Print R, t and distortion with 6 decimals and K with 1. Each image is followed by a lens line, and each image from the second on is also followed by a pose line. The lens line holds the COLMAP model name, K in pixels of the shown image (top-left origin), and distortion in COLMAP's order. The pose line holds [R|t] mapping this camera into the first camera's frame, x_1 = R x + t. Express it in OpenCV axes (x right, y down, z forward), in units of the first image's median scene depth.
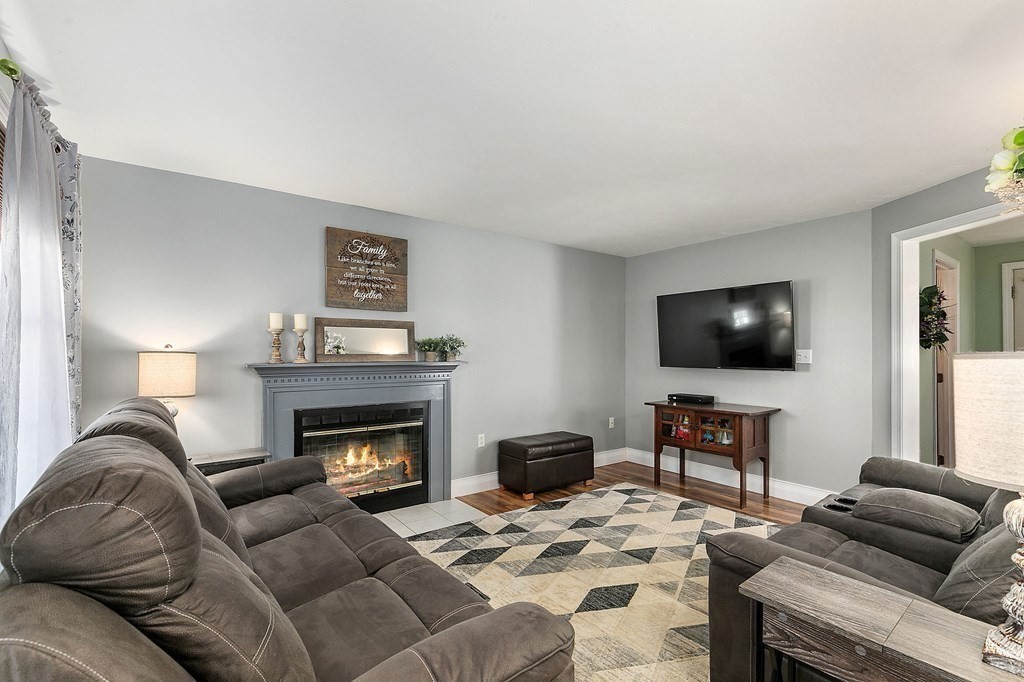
lens RADIAL K [[461.4, 0, 503.4], [0, 461.4, 344.8], [0, 0, 1]] dist [0.007815, 0.000223]
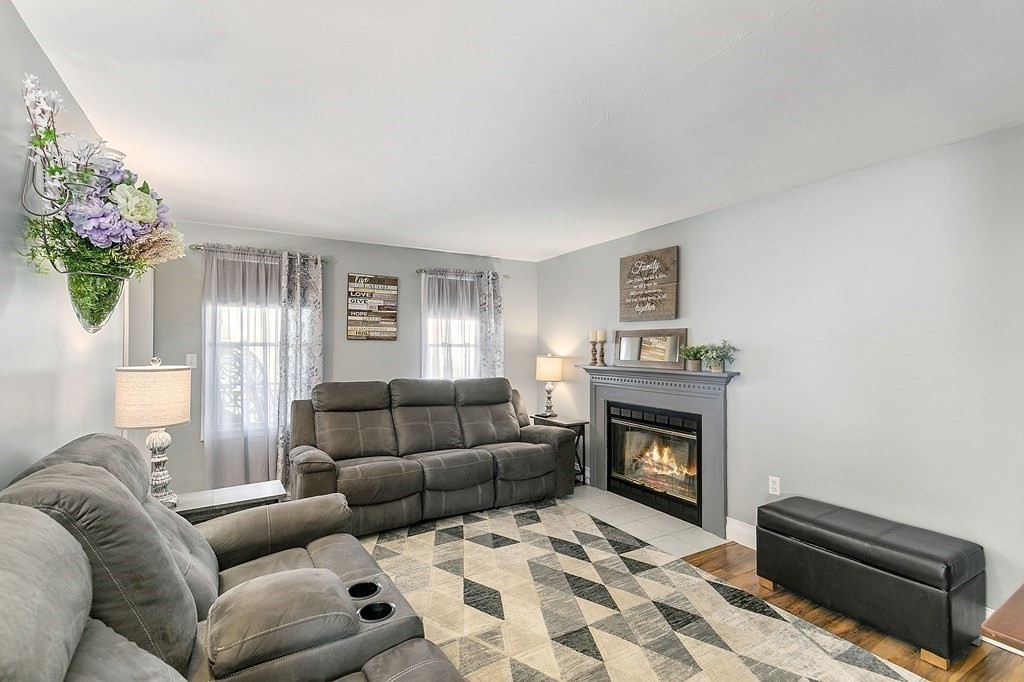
lens RADIAL K [[461.4, 0, 505.8], [0, 461.4, 341.3], [0, 0, 1]] dist [0.007815, 0.000223]
pose [[-0.100695, -0.018391, -0.994747, 0.855424], [0.001120, 0.999826, -0.018598, -0.006845], [0.994917, -0.002986, -0.100657, 0.783773]]
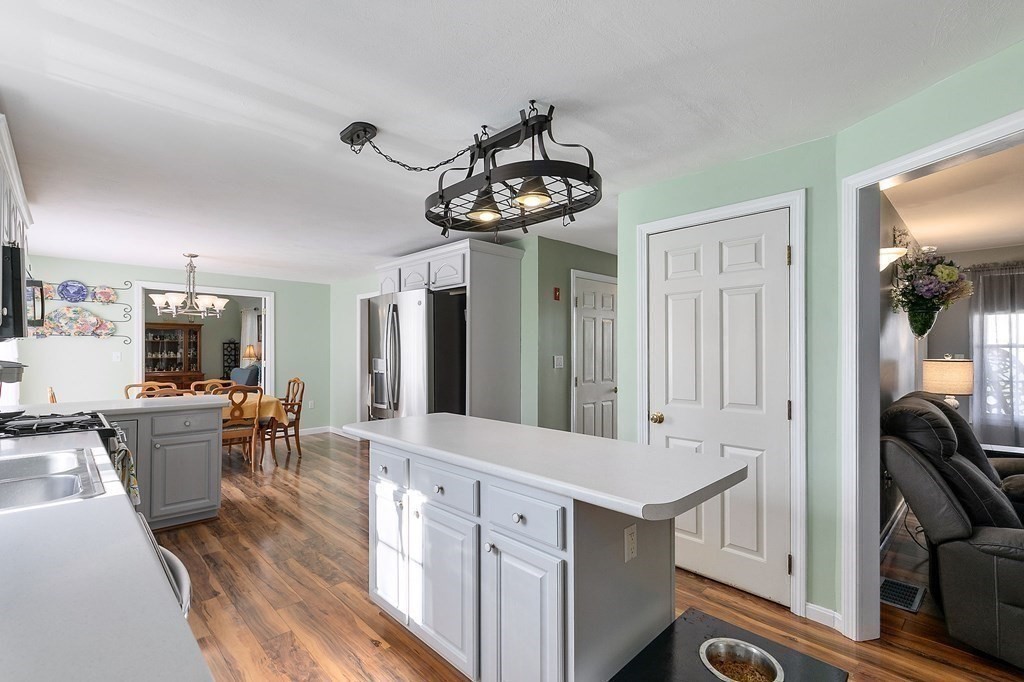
lens RADIAL K [[461.4, 0, 496.5], [0, 461.4, 354.5], [0, 0, 1]] dist [0.007815, 0.000223]
pose [[-0.991379, -0.004553, -0.130950, 0.871853], [-0.004604, 0.999989, 0.000083, -0.006378], [0.130948, 0.000686, -0.991389, 0.794514]]
